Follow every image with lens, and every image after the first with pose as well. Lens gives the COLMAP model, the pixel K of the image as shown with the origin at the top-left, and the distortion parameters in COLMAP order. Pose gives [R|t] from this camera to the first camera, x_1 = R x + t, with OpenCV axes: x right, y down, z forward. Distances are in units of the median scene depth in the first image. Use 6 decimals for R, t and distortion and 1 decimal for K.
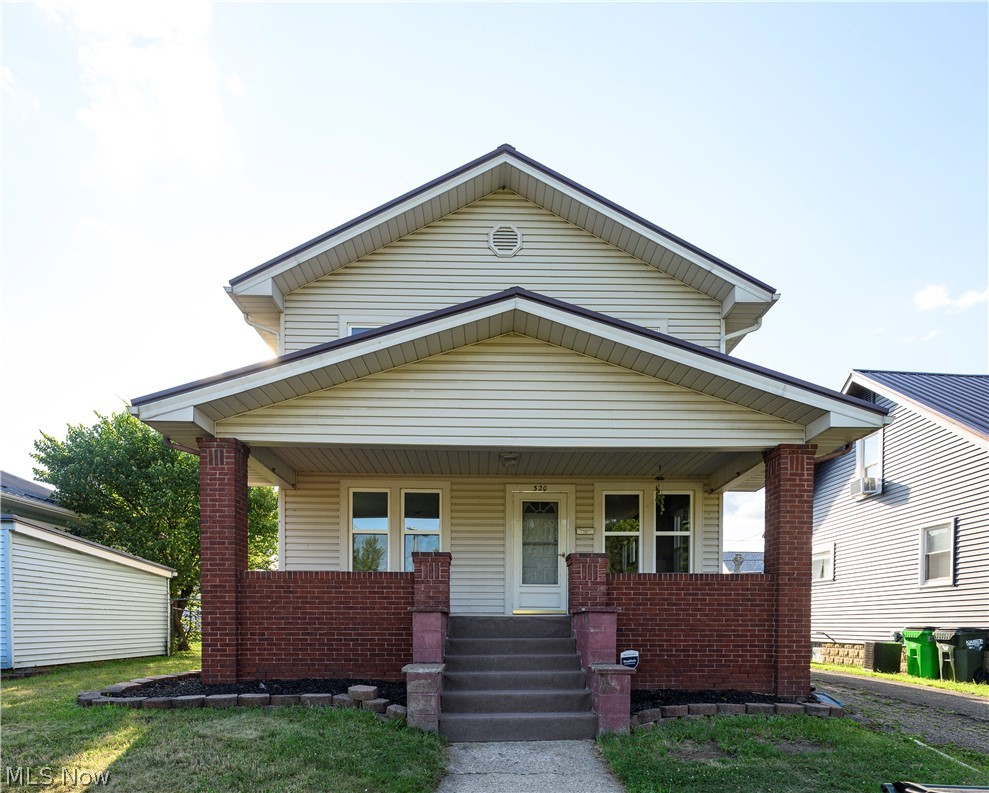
lens RADIAL K [[591.5, 0, 496.7], [0, 591.5, 636.5], [0, 0, 1]] dist [-0.002621, -0.005762]
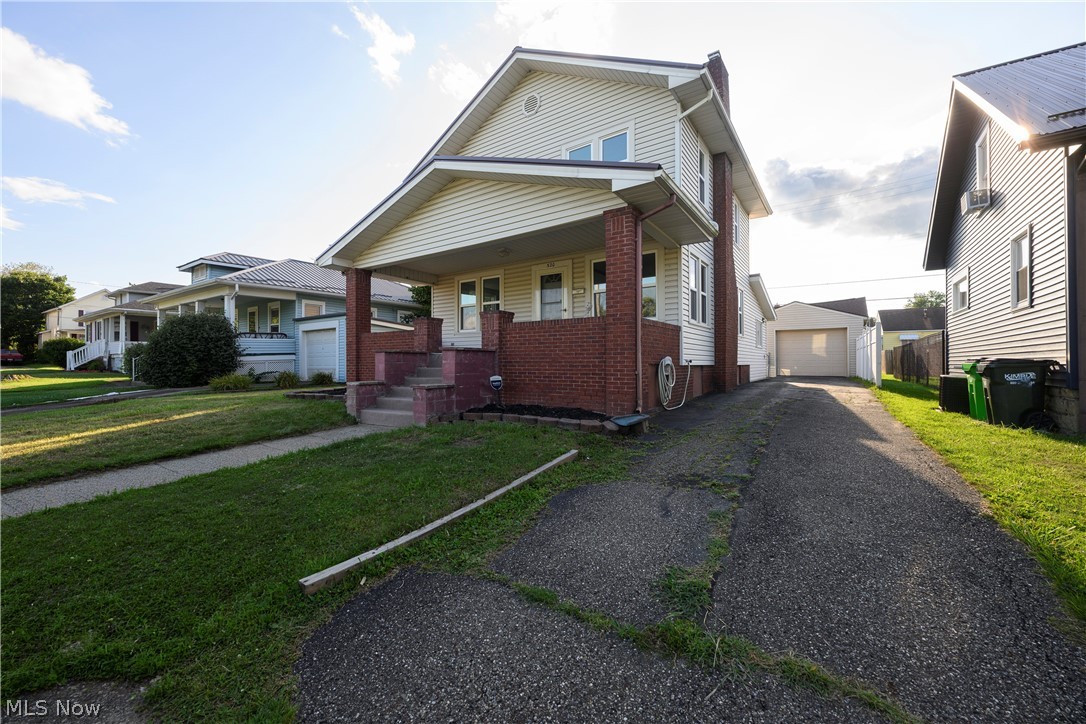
lens RADIAL K [[430.3, 0, 539.8], [0, 430.3, 359.7], [0, 0, 1]] dist [-0.001159, 0.000270]
pose [[0.803855, -0.010067, -0.594740, 0.678171], [-0.008967, 0.999538, -0.029039, 0.009801], [0.594757, 0.028676, 0.803394, 0.150986]]
